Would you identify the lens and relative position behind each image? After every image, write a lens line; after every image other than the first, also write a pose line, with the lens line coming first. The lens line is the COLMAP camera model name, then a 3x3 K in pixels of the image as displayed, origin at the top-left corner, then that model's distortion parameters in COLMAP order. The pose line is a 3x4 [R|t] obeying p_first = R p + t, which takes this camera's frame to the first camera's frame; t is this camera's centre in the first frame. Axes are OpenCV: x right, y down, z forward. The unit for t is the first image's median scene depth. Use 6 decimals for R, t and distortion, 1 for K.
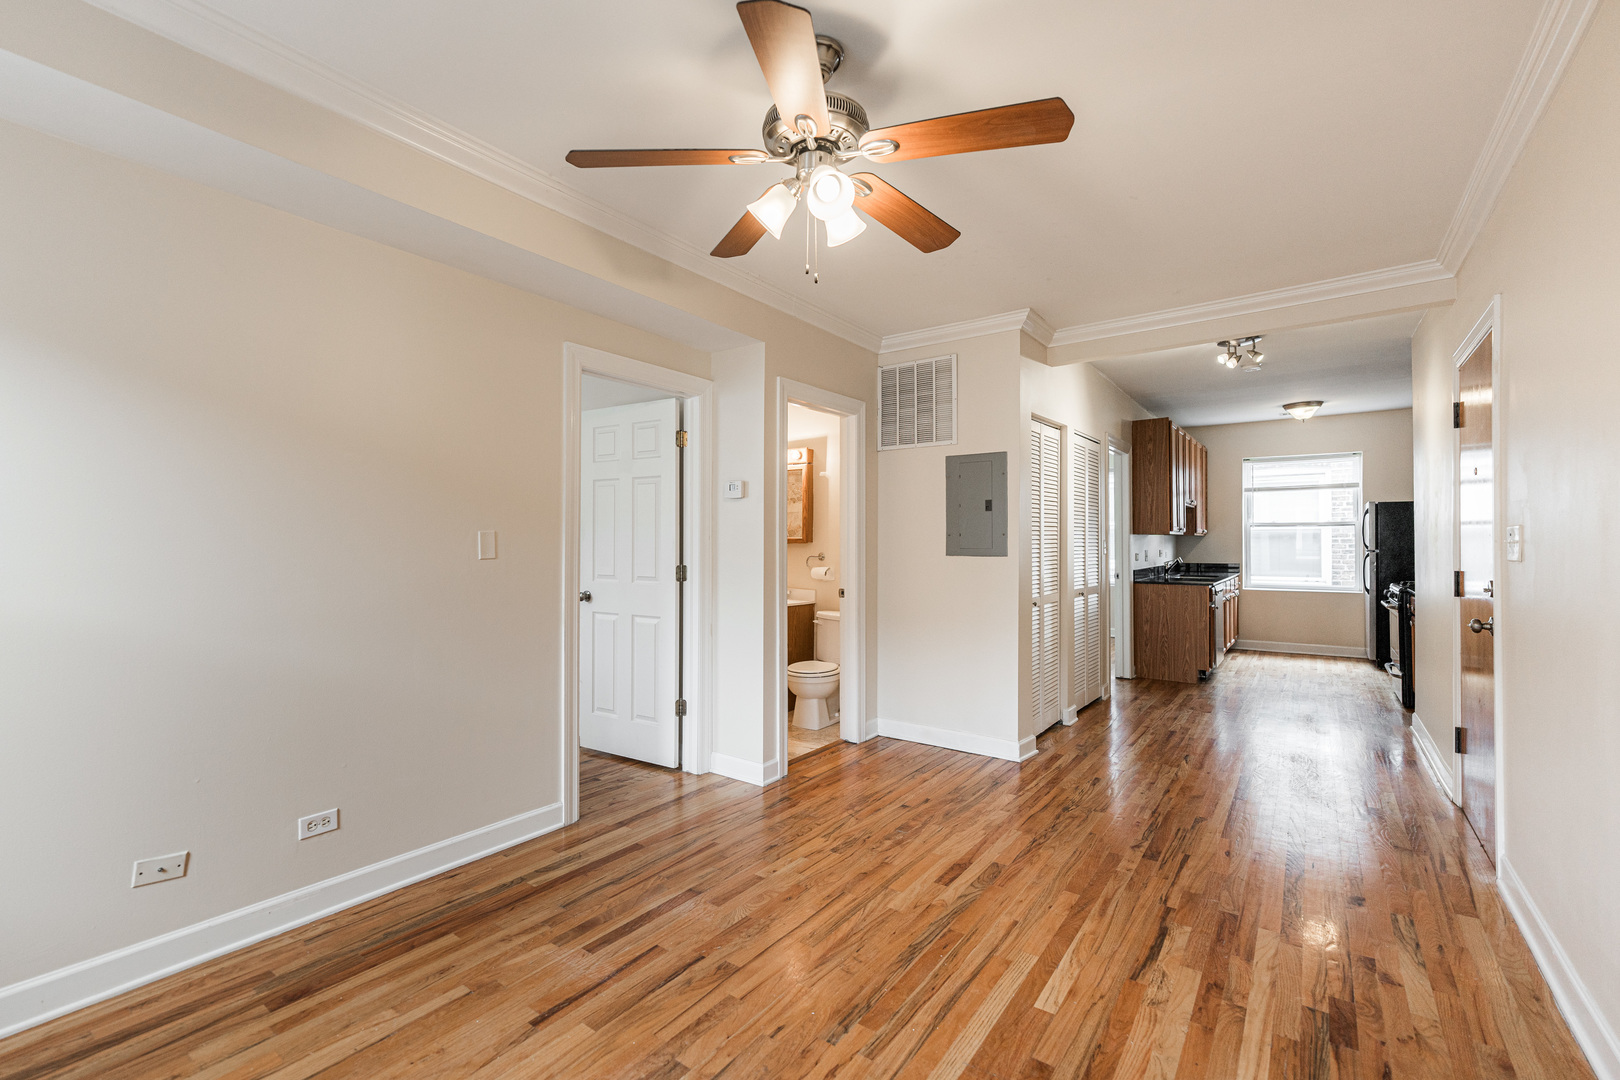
lens RADIAL K [[680.3, 0, 804.6], [0, 680.3, 535.4], [0, 0, 1]] dist [0.001399, -0.000465]
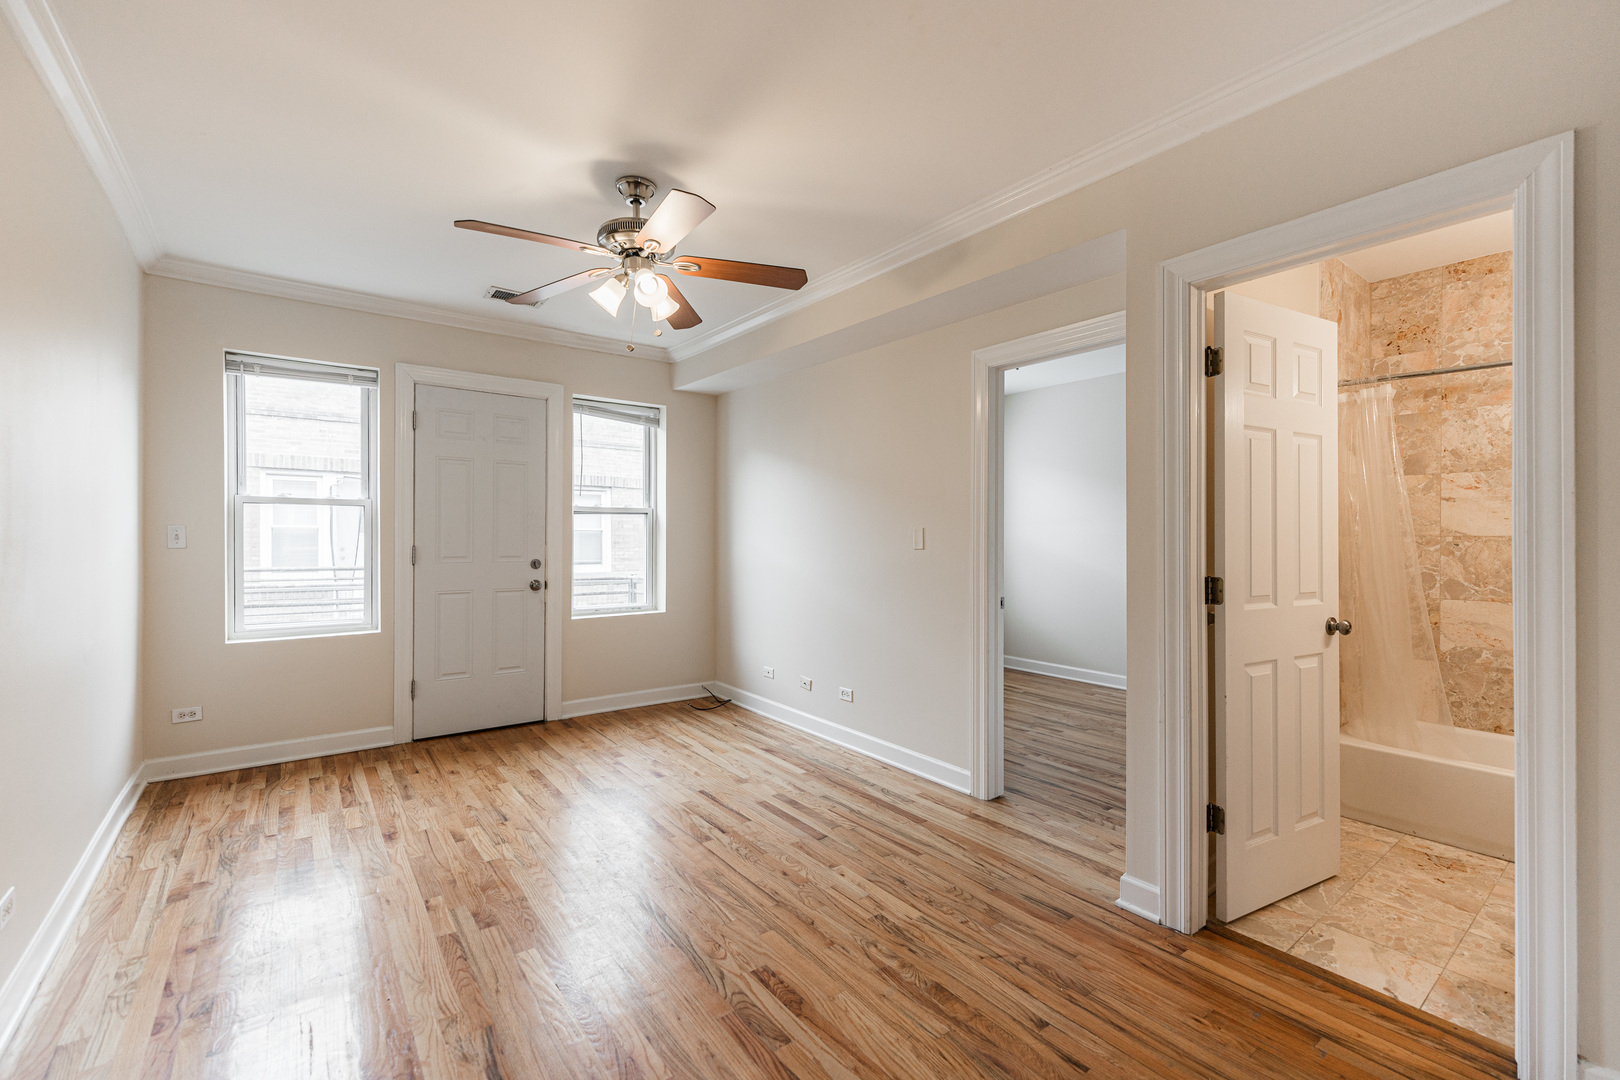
lens RADIAL K [[680.3, 0, 811.4], [0, 680.3, 534.3], [0, 0, 1]] dist [0.001399, -0.000465]
pose [[-0.272182, -0.005810, -0.962228, 1.263243], [0.008035, 0.999933, -0.008310, 0.016599], [0.962212, -0.009994, -0.272117, 1.702447]]
